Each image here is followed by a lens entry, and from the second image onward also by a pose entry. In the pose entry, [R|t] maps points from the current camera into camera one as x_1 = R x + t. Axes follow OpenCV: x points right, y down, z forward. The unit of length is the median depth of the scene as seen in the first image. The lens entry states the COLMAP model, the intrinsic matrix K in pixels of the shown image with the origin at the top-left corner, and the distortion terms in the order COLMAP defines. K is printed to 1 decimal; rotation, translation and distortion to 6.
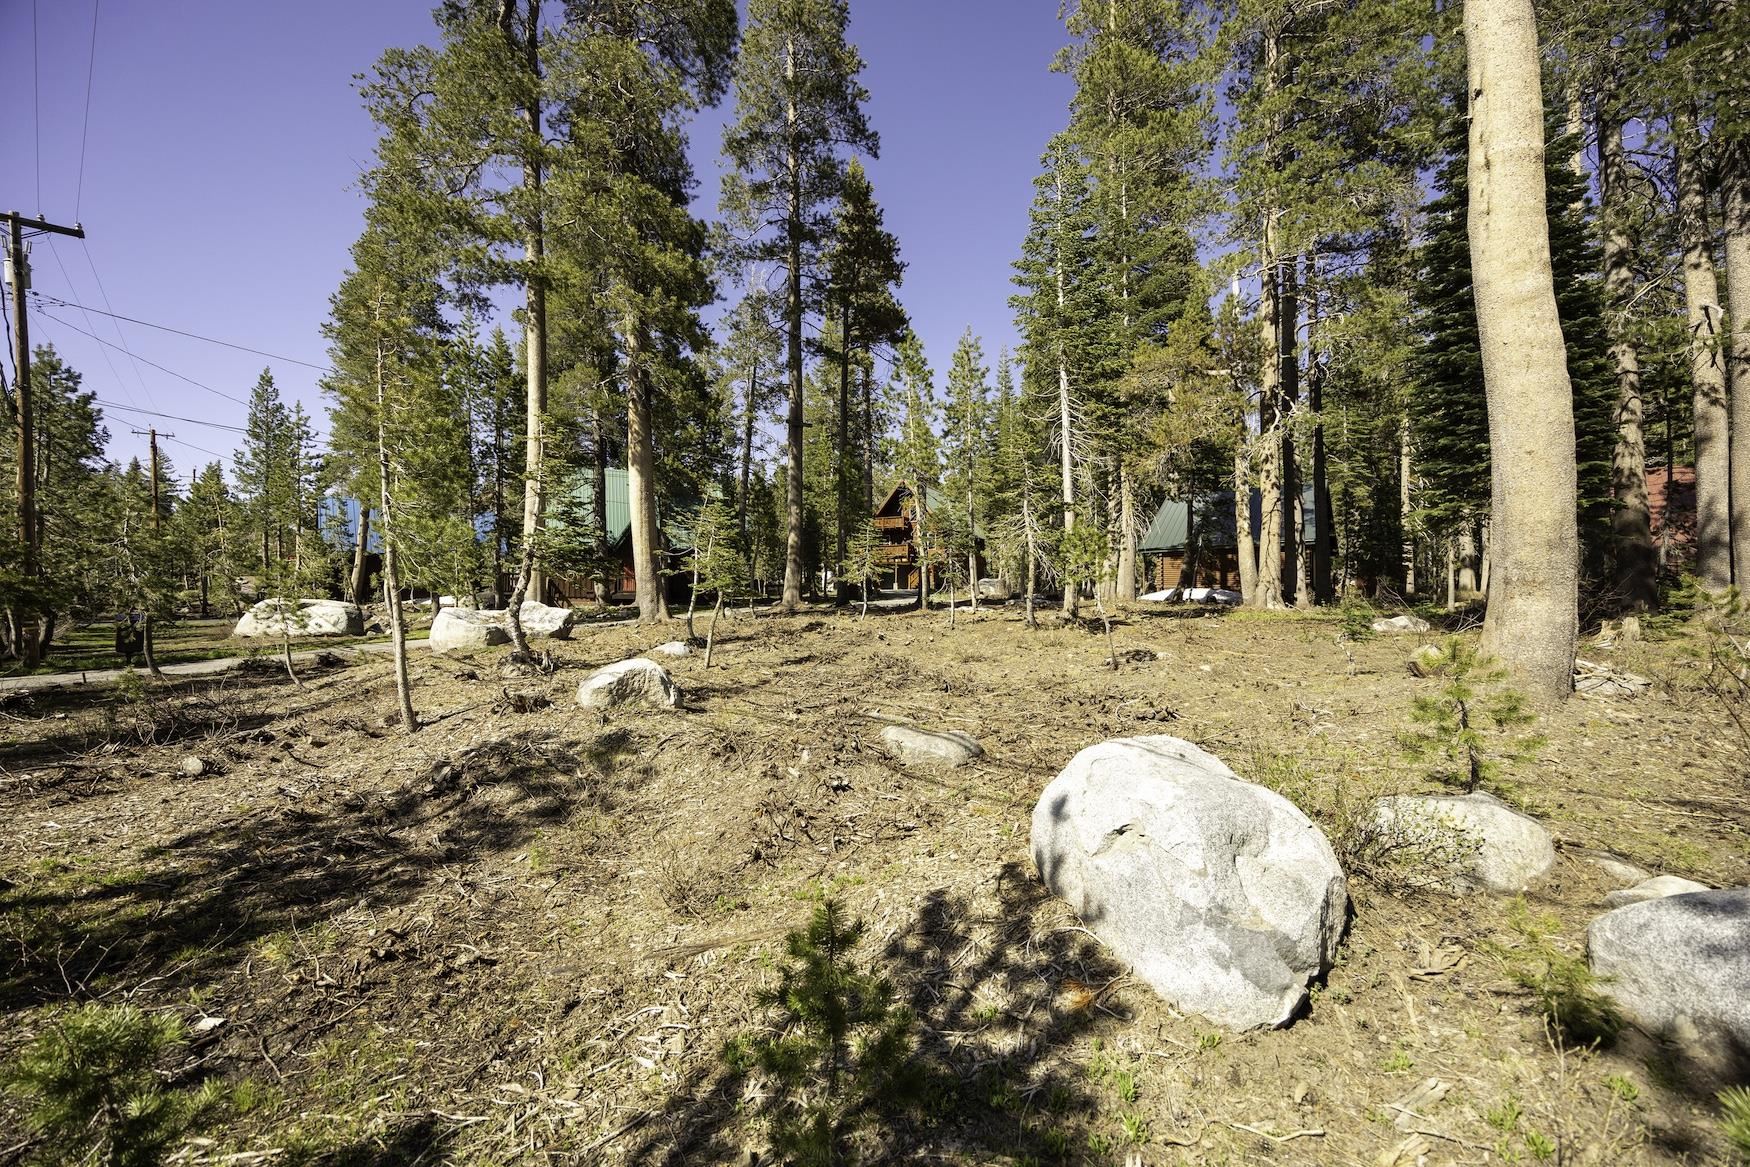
lens RADIAL K [[662.9, 0, 879.8], [0, 662.9, 582.9], [0, 0, 1]] dist [-0.000868, -0.000165]
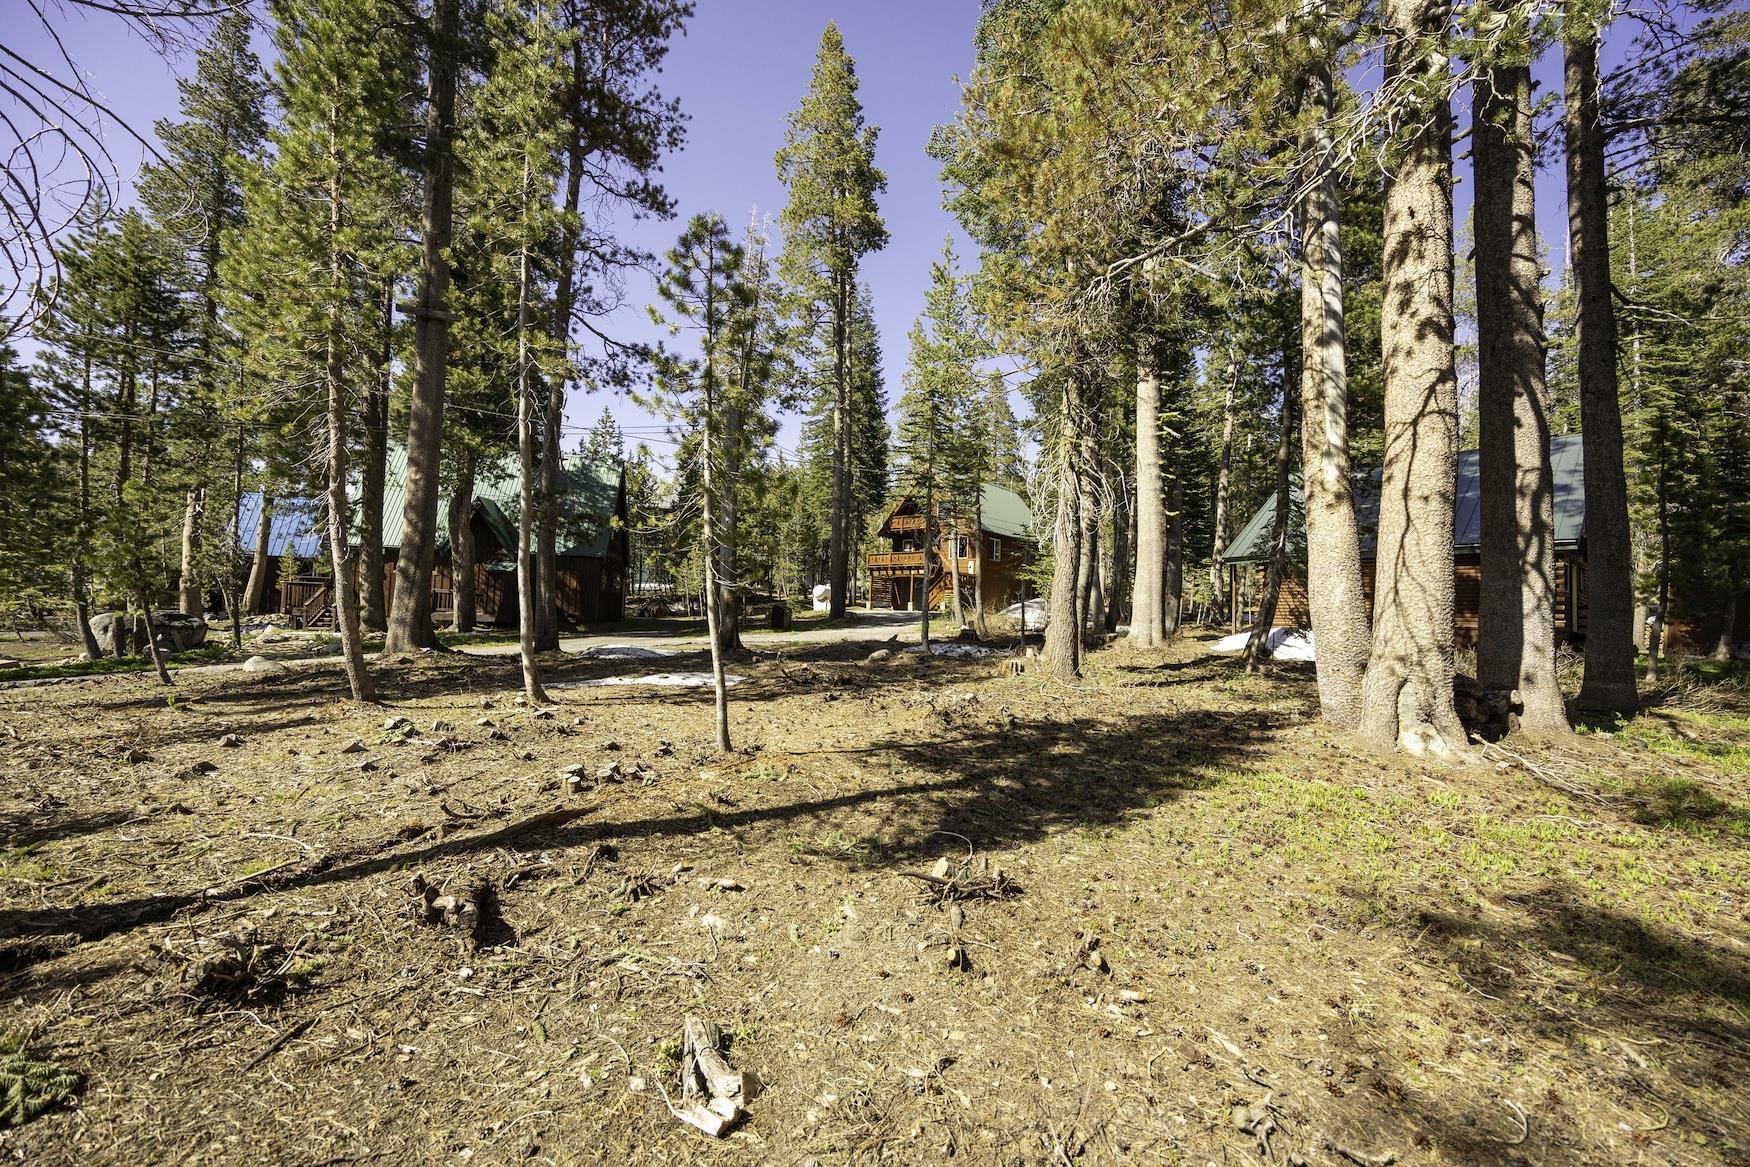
lens RADIAL K [[662.9, 0, 879.8], [0, 662.9, 582.9], [0, 0, 1]] dist [-0.000868, -0.000165]
pose [[0.976455, 0.016773, -0.215067, 0.408904], [-0.020249, 0.999697, -0.013971, -0.025290], [0.214767, 0.017997, 0.976499, 0.641926]]
